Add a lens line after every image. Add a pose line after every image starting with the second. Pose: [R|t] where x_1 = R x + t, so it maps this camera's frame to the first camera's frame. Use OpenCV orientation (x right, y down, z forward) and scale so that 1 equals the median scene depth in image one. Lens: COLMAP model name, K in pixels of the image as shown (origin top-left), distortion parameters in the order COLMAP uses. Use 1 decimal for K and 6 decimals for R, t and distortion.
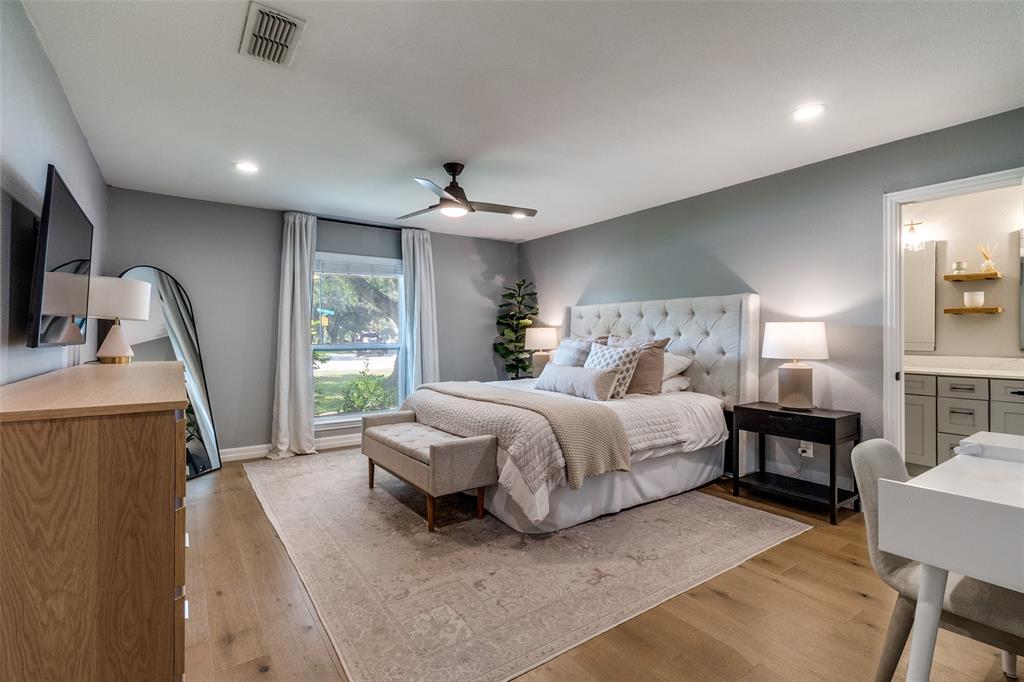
lens RADIAL K [[505.9, 0, 516.1], [0, 505.9, 328.2], [0, 0, 1]] dist [-0.001622, -0.000443]
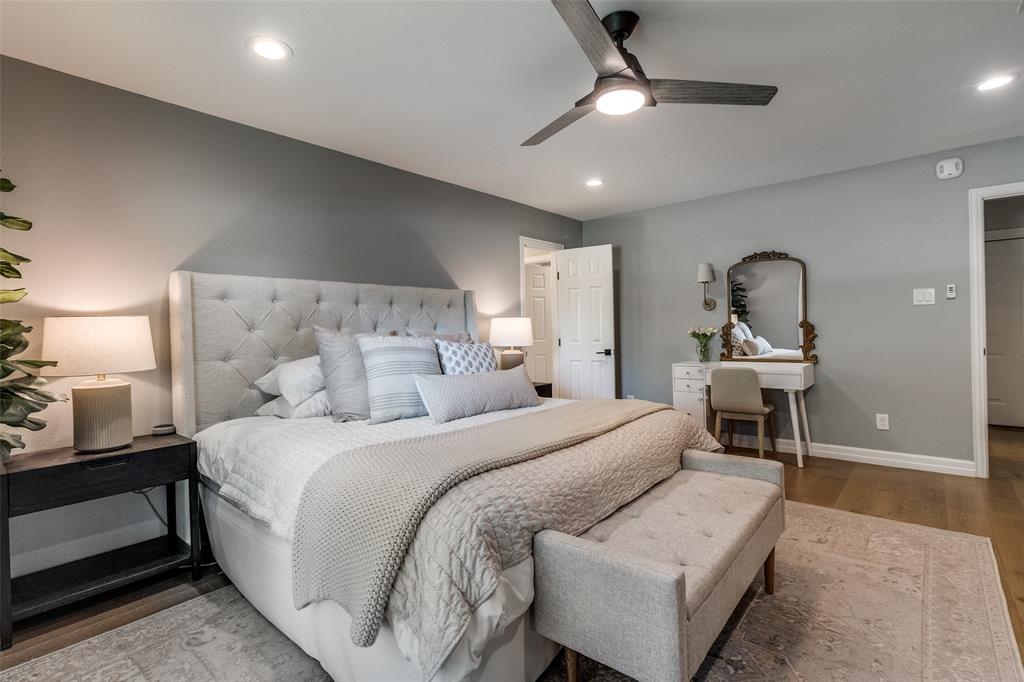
lens RADIAL K [[505.9, 0, 516.1], [0, 505.9, 328.2], [0, 0, 1]] dist [-0.001622, -0.000443]
pose [[-0.281111, 0.016621, 0.959531, -0.680522], [0.025223, 0.999633, -0.009926, 0.029447], [-0.959344, 0.021412, -0.281427, 1.389634]]
